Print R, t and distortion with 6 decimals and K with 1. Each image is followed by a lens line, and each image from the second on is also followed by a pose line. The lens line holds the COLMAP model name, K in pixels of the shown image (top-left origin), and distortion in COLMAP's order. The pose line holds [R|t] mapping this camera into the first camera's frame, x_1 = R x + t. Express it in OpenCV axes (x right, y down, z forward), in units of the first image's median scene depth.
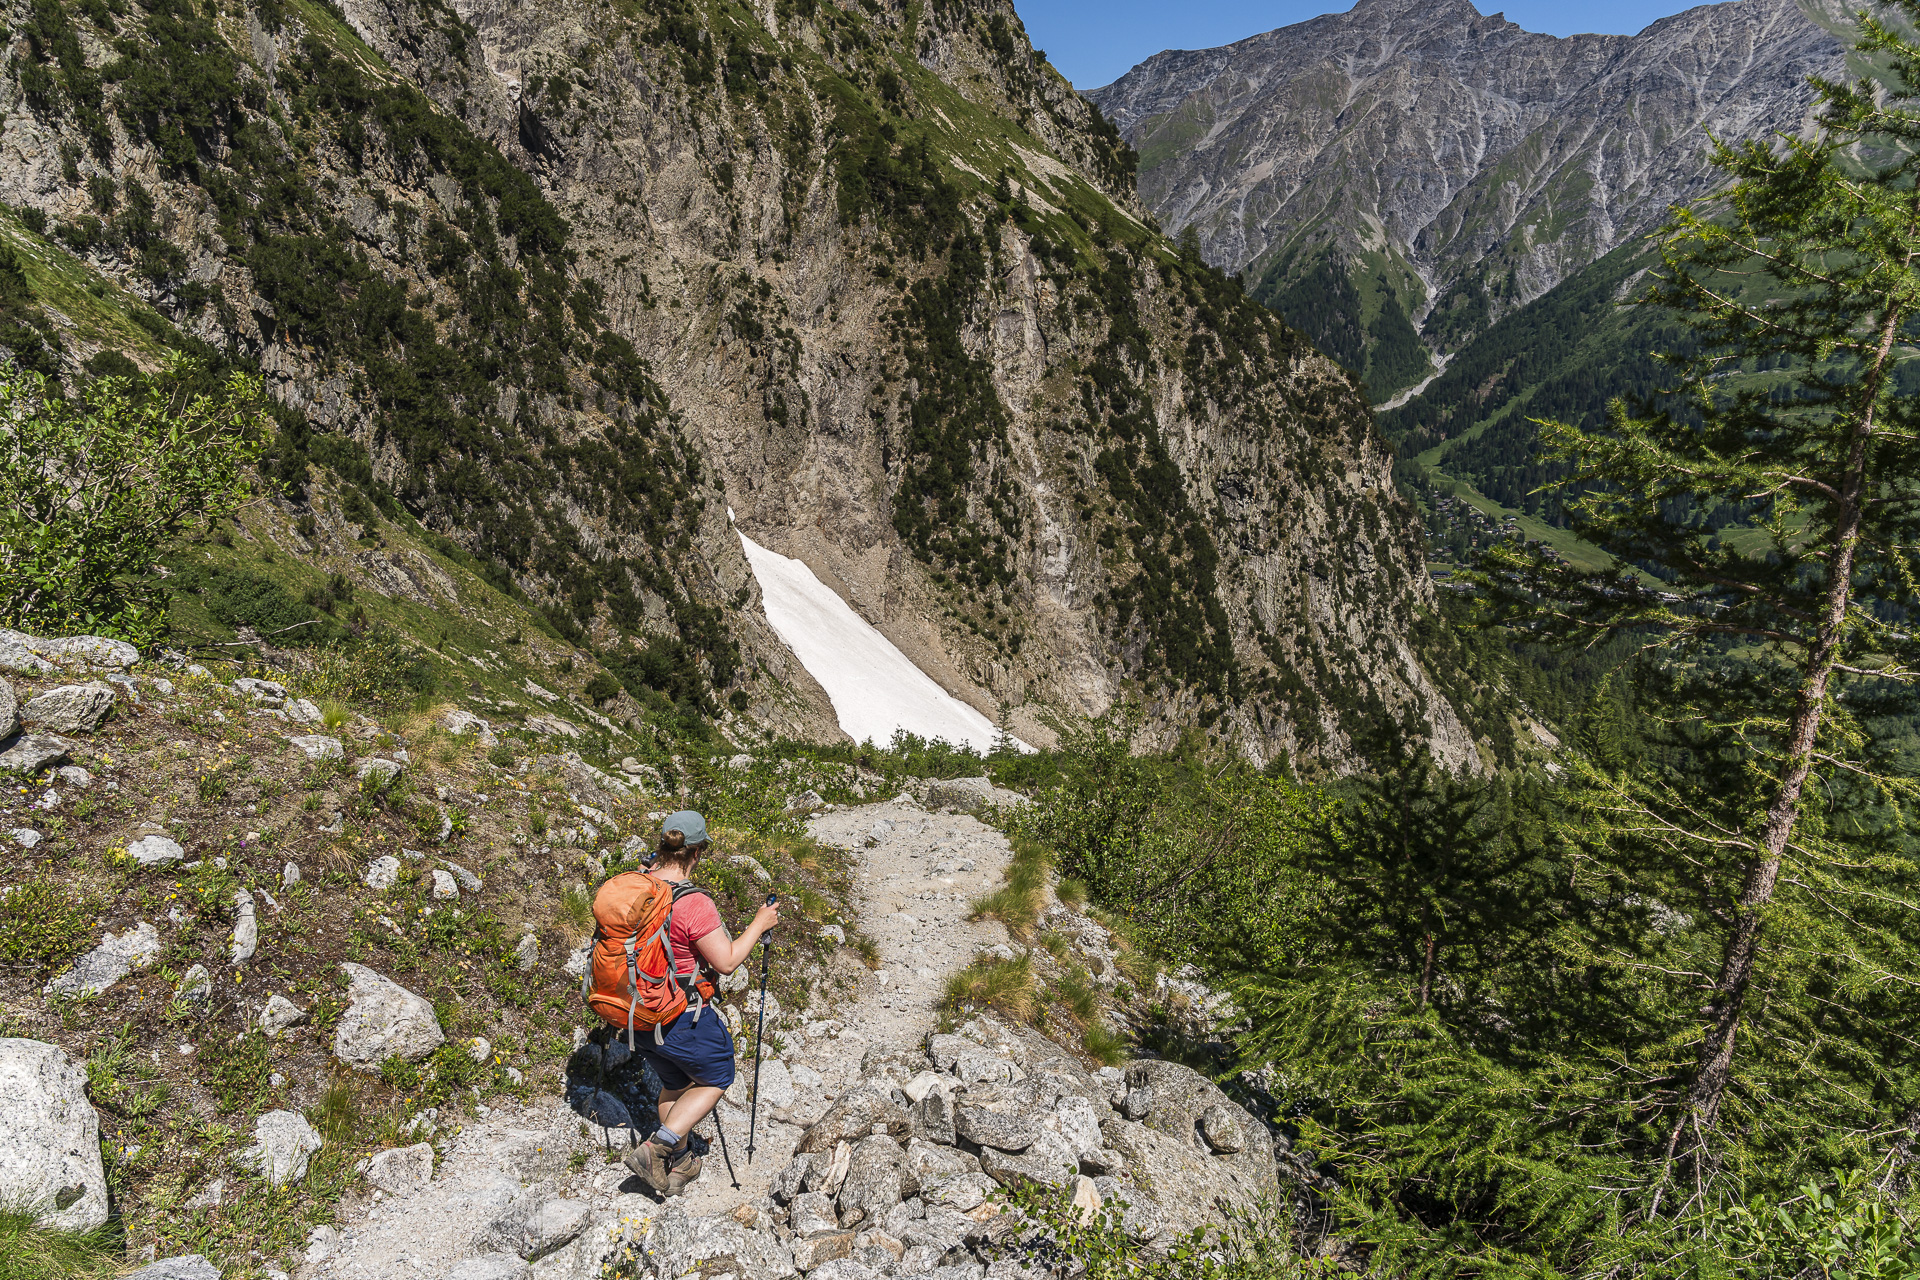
lens RADIAL K [[1287.3, 0, 949.6], [0, 1287.3, 657.6], [0, 0, 1]] dist [-0.017885, 0.010248]
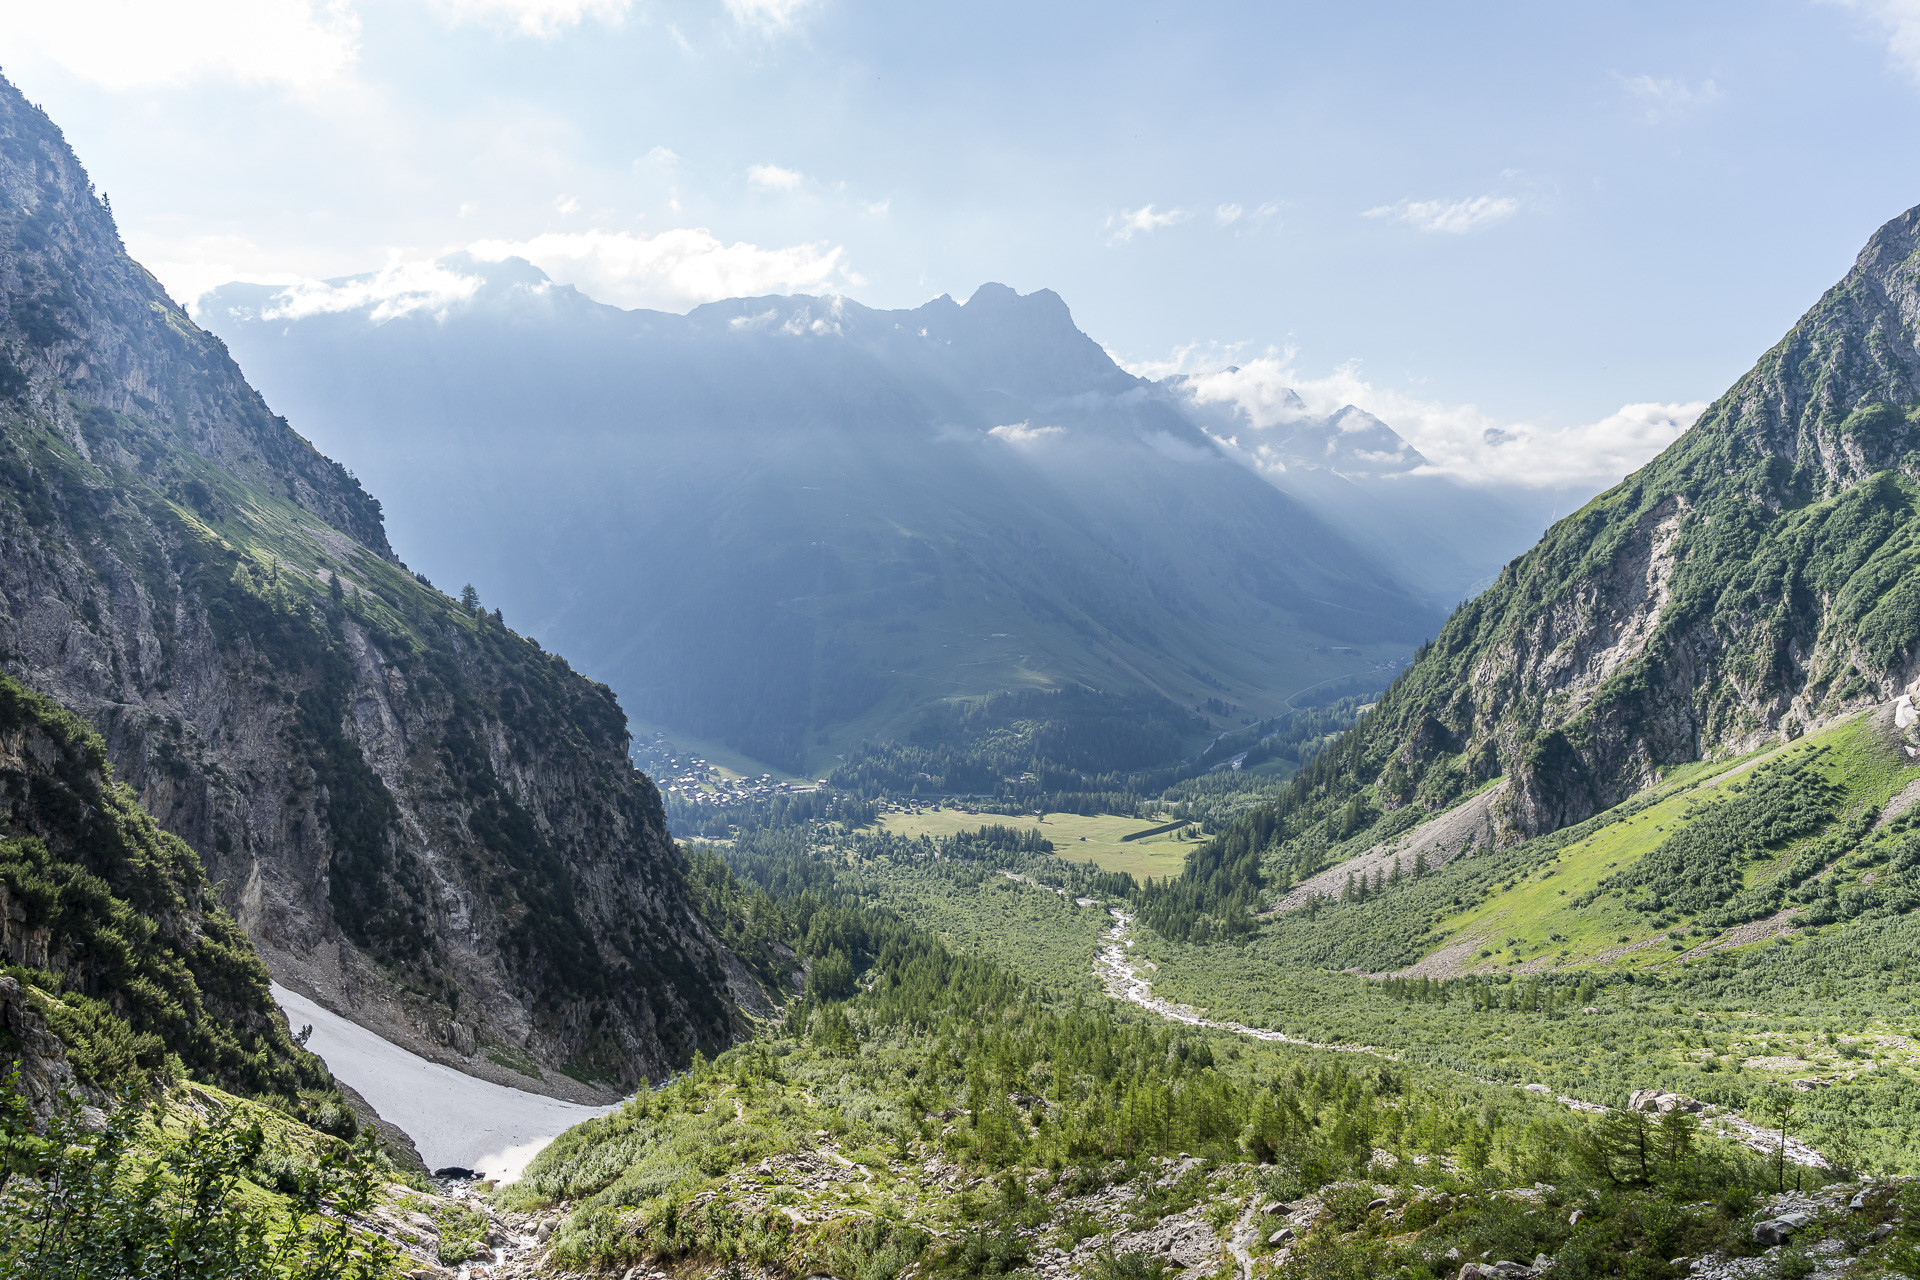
lens RADIAL K [[1287.3, 0, 959.2], [0, 1287.3, 645.1], [0, 0, 1]] dist [-0.017885, 0.010248]
pose [[0.781561, -0.073616, 0.619470, -0.262530], [0.176671, 0.978478, -0.106619, -0.109730], [-0.598289, 0.192772, 0.777746, -0.228119]]
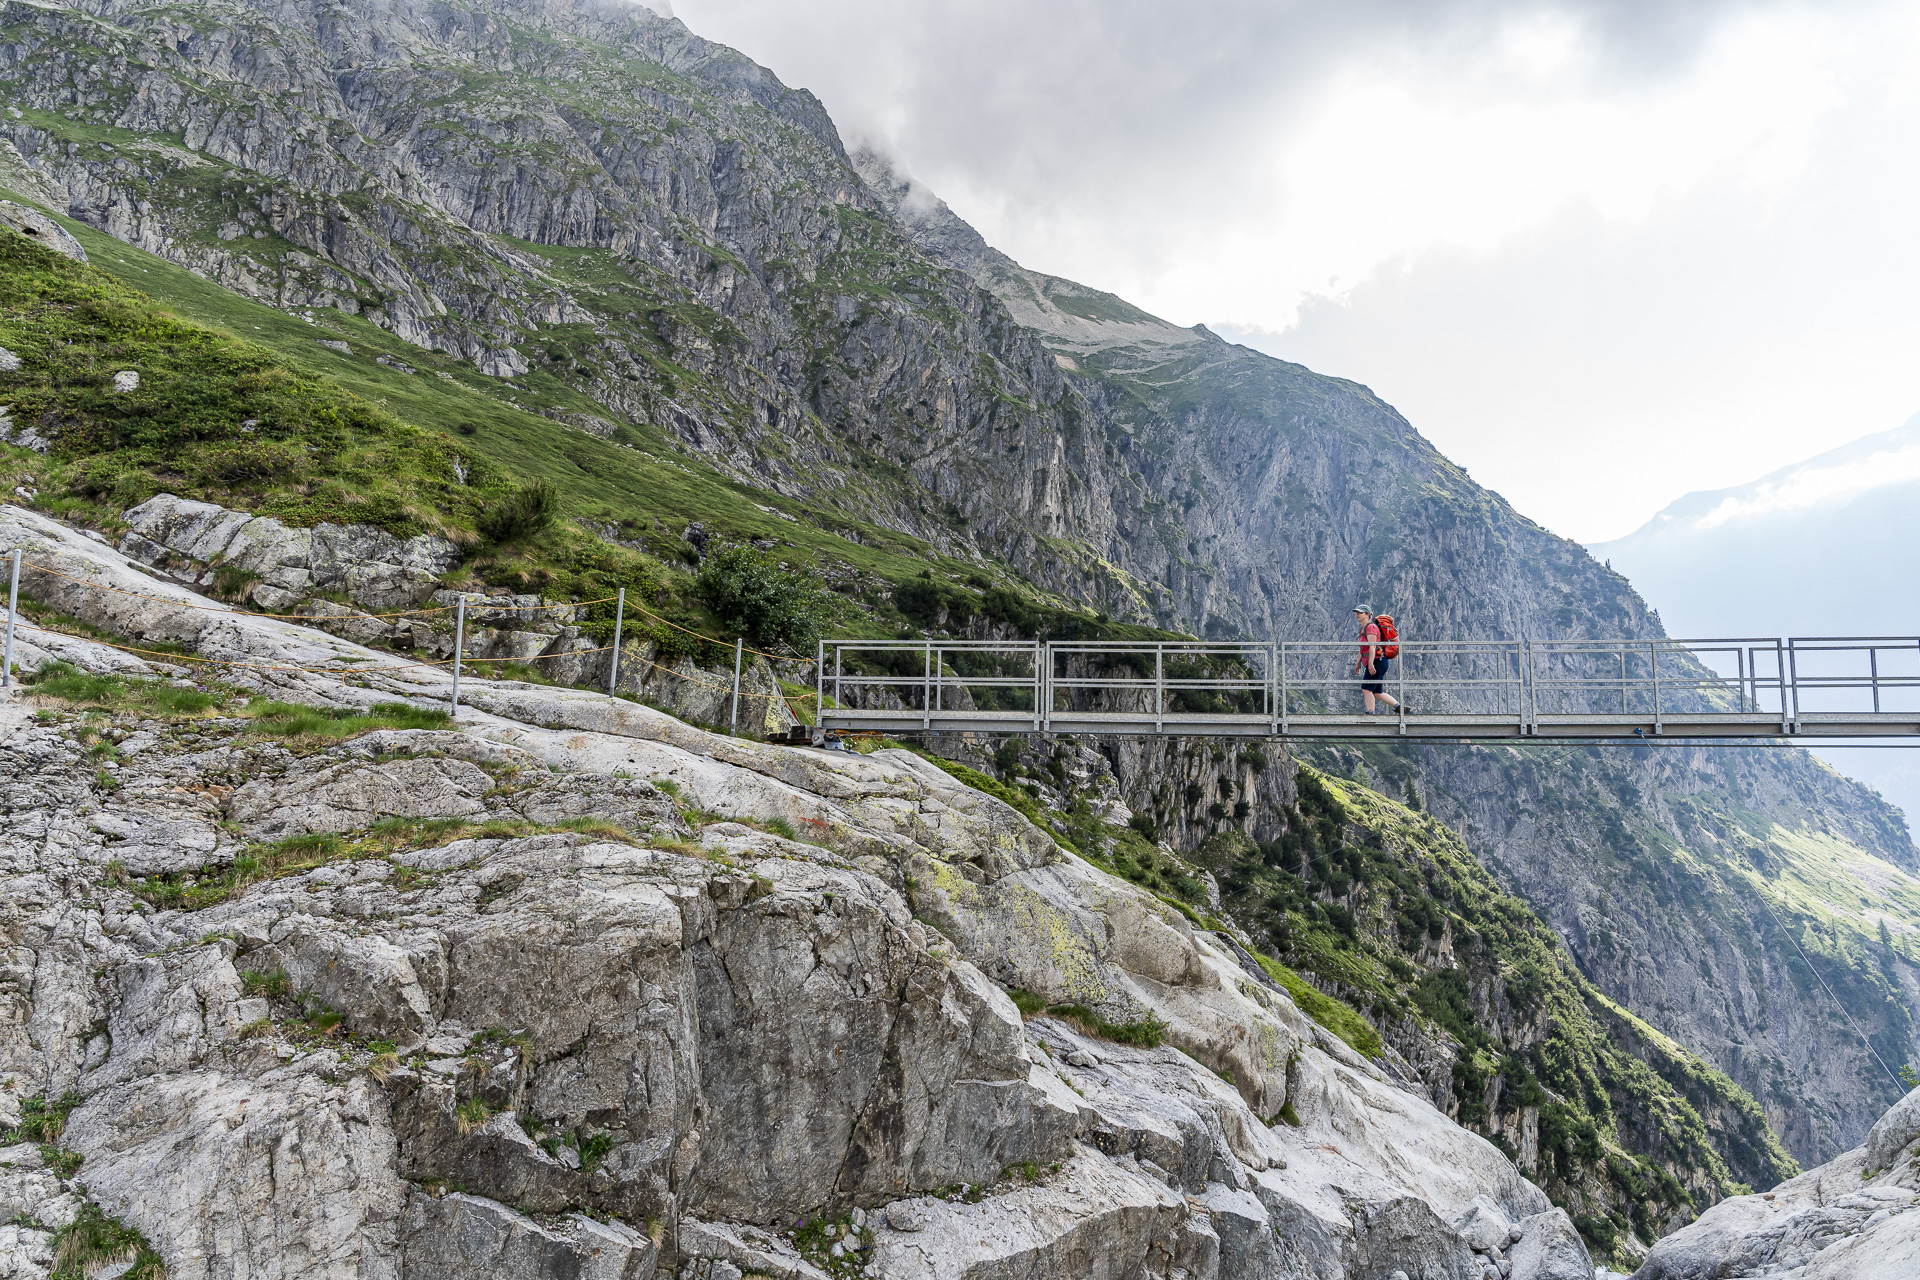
lens RADIAL K [[1287.3, 0, 960.5], [0, 1287.3, 657.6], [0, 0, 1]] dist [-0.017885, 0.010248]
pose [[0.928772, -0.132604, -0.346118, -0.406976], [0.009829, 0.942297, -0.334635, -0.221030], [0.370520, 0.307397, 0.876483, -0.732432]]
